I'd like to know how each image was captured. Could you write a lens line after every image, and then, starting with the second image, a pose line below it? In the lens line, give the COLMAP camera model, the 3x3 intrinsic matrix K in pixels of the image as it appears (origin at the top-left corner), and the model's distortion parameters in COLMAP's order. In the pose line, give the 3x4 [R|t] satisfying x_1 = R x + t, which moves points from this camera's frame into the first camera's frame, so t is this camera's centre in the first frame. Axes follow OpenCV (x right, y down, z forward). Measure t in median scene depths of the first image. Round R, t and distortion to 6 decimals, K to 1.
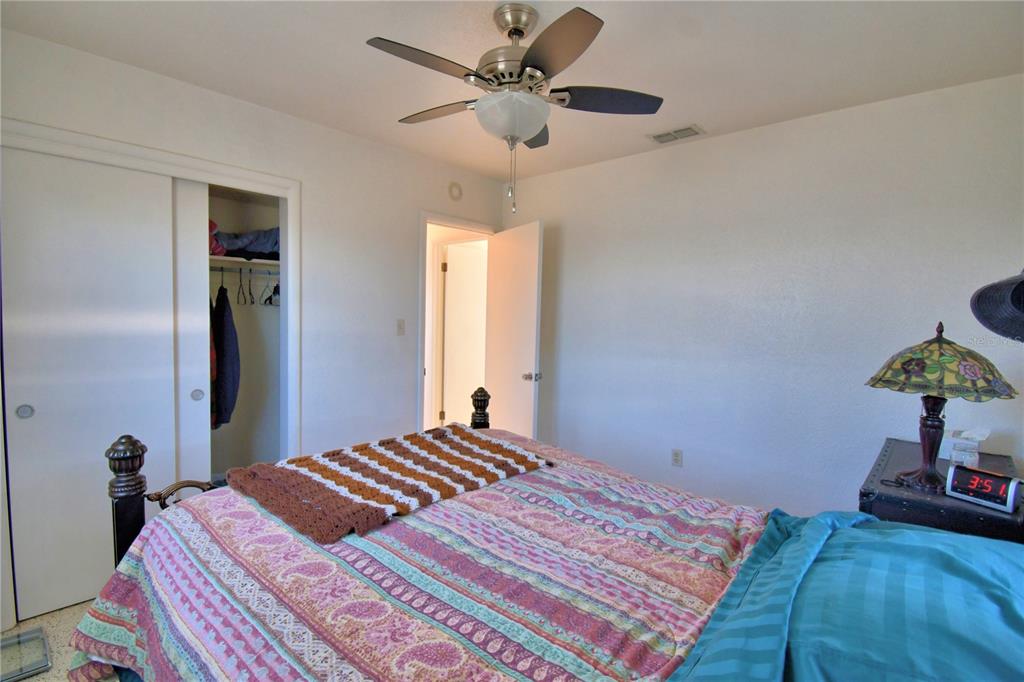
lens RADIAL K [[450.8, 0, 505.3], [0, 450.8, 337.7], [0, 0, 1]] dist [0.027412, -0.029723]
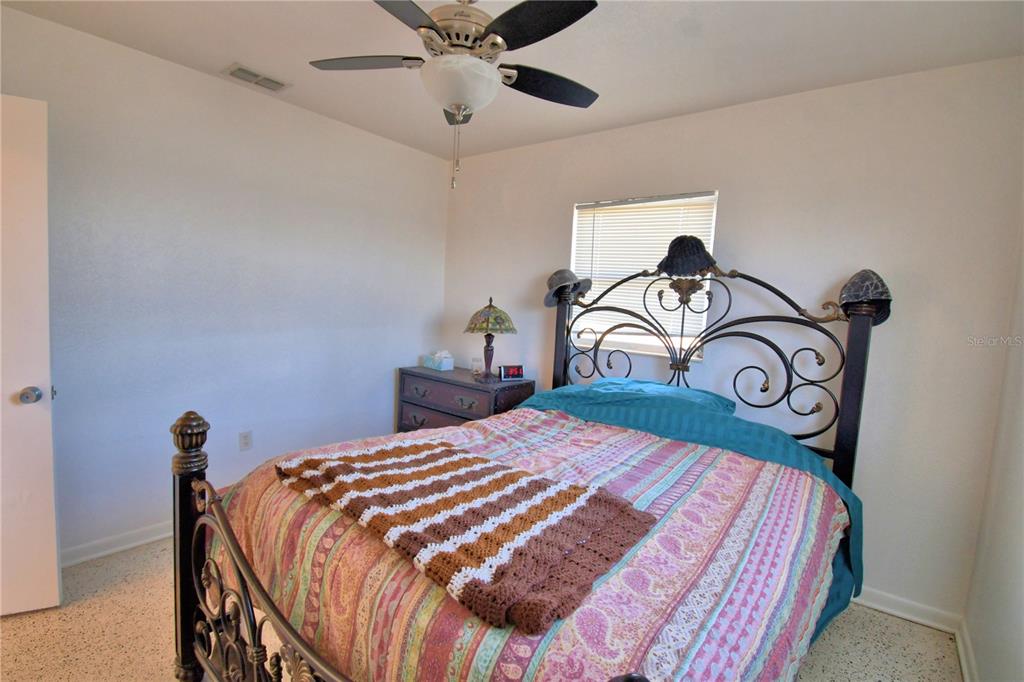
lens RADIAL K [[450.8, 0, 505.3], [0, 450.8, 337.7], [0, 0, 1]] dist [0.027412, -0.029723]
pose [[-0.014614, -0.111107, 0.993701, -0.988578], [0.007393, 0.993768, 0.111223, -0.074231], [-0.999866, 0.008972, -0.013702, 0.942809]]
